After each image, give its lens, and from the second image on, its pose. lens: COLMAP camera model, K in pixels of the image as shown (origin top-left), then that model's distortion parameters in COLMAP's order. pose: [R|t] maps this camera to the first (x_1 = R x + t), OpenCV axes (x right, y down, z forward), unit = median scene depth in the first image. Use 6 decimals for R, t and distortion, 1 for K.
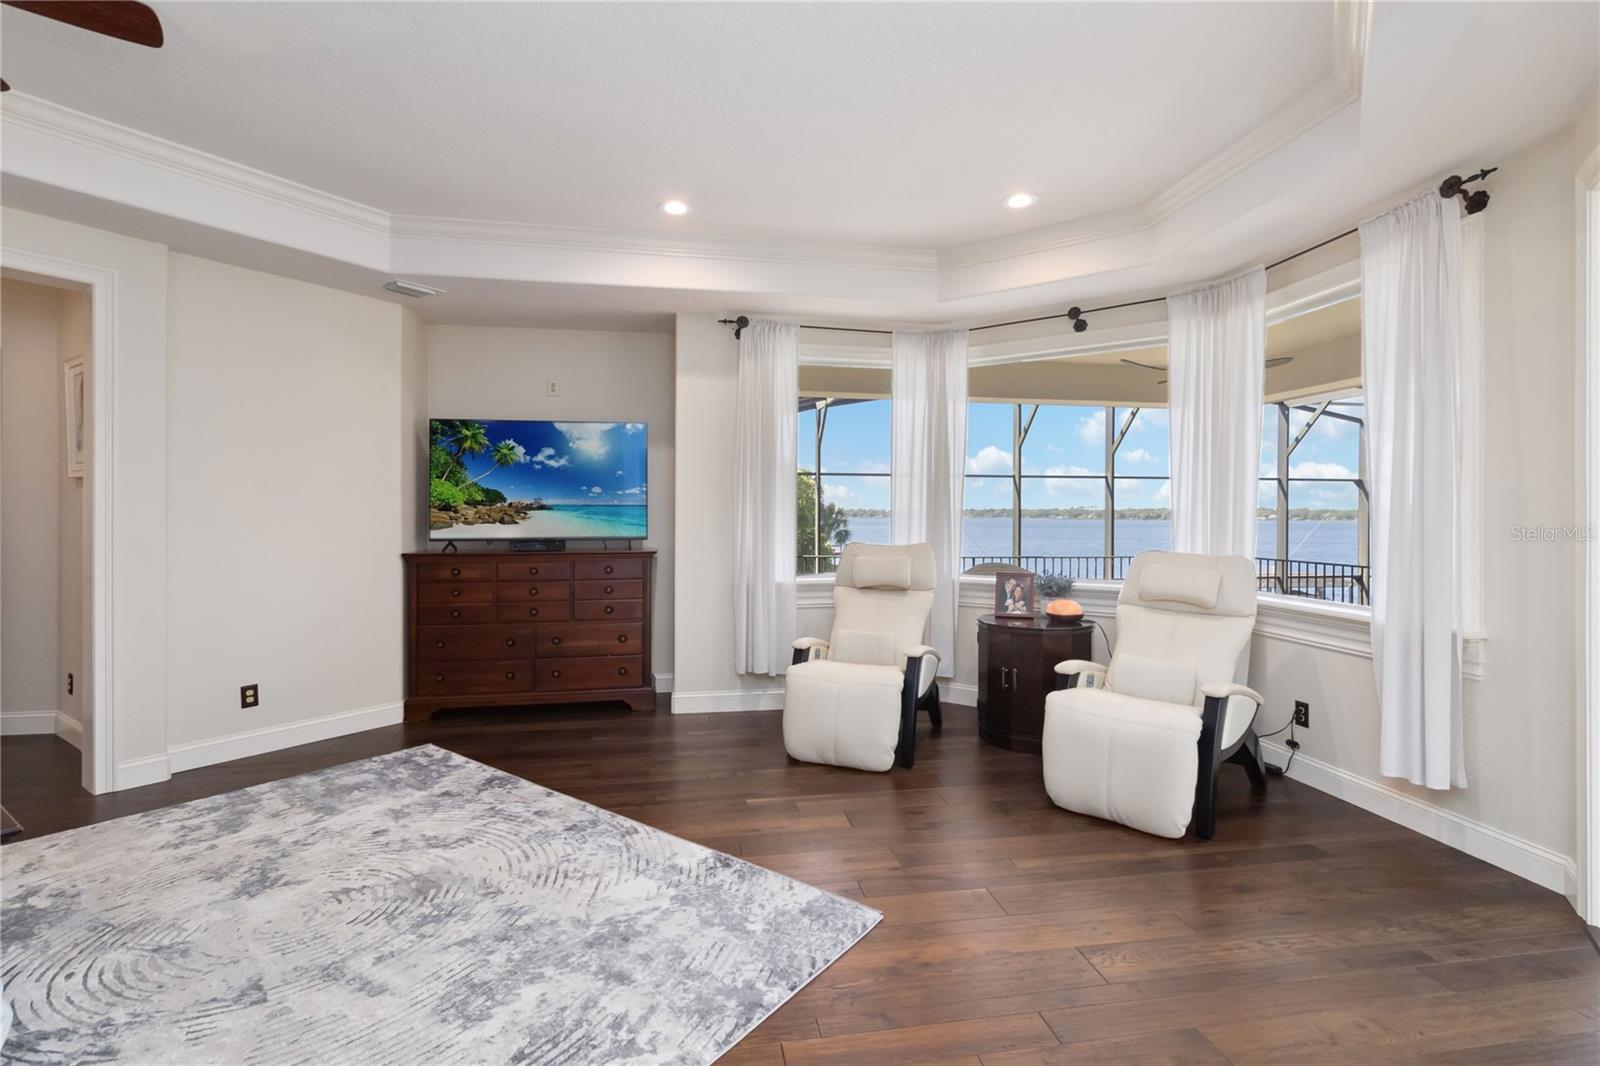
lens RADIAL K [[748.3, 0, 806.6], [0, 748.3, 509.7], [0, 0, 1]] dist [0.000046, 0.000935]
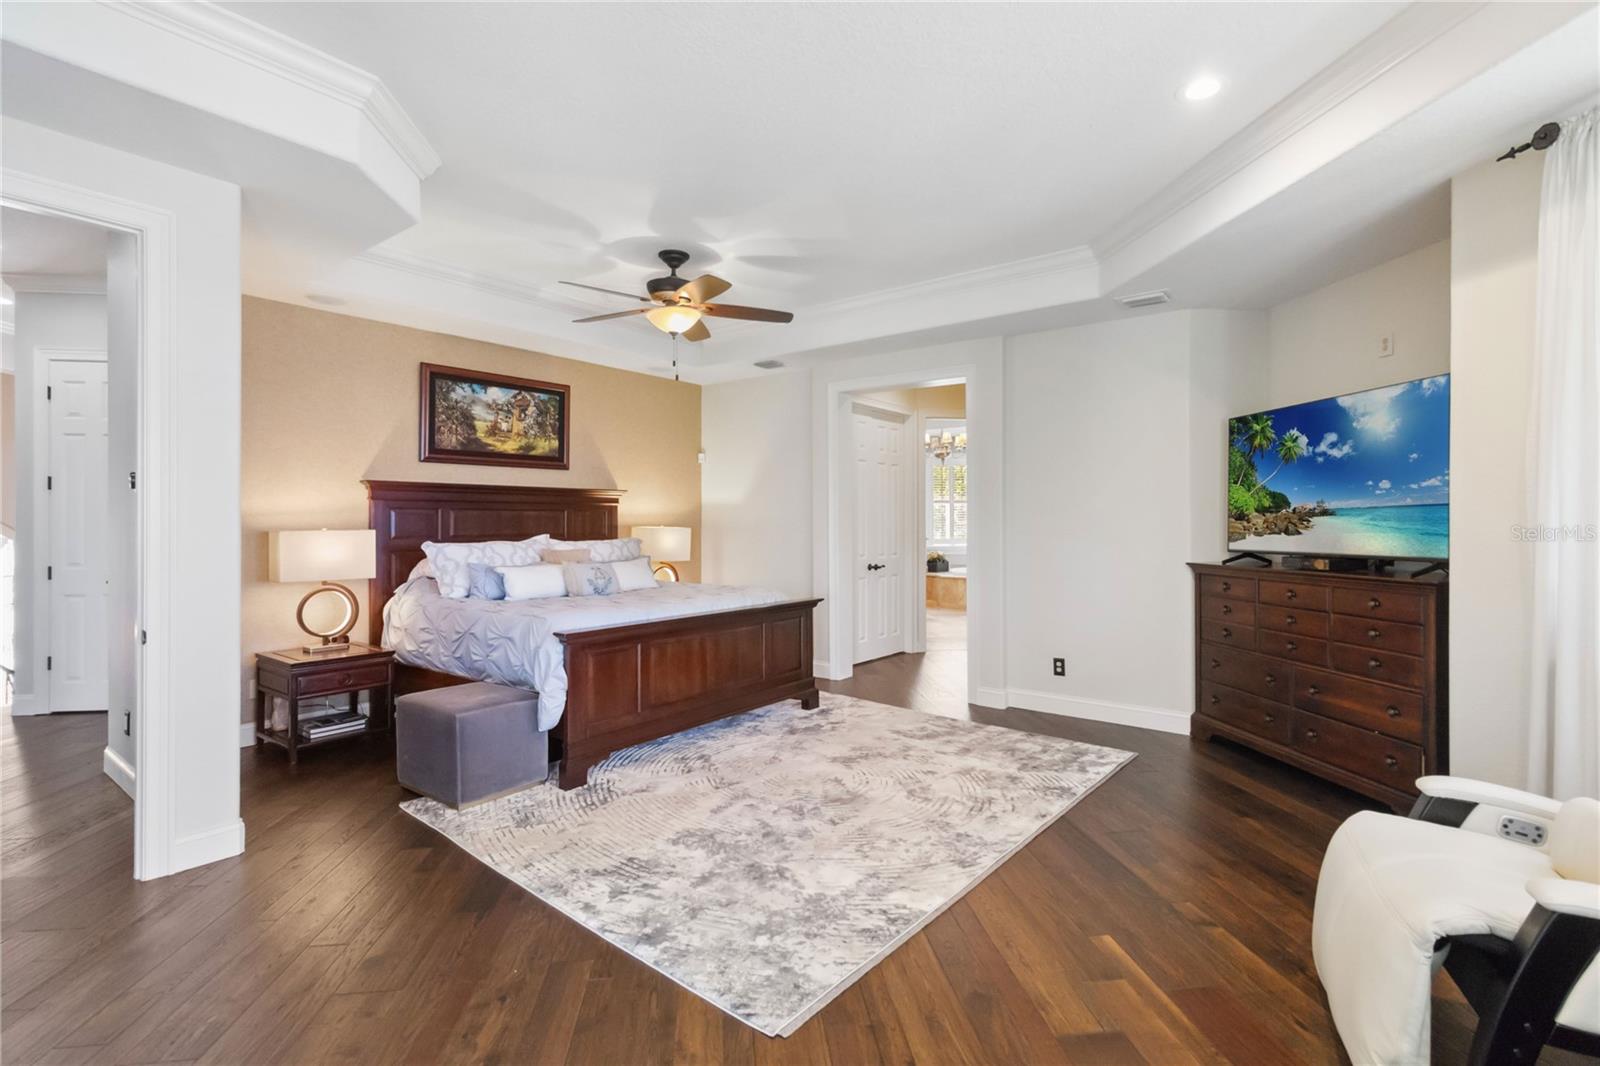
lens RADIAL K [[727.4, 0, 800.0], [0, 727.4, 533.0], [0, 0, 1]] dist [0.000599, -0.000001]
pose [[-0.058166, 0.012527, -0.998228, 0.420245], [0.012744, 0.999849, 0.011804, 0.001840], [0.998226, -0.012035, -0.058317, 0.526460]]
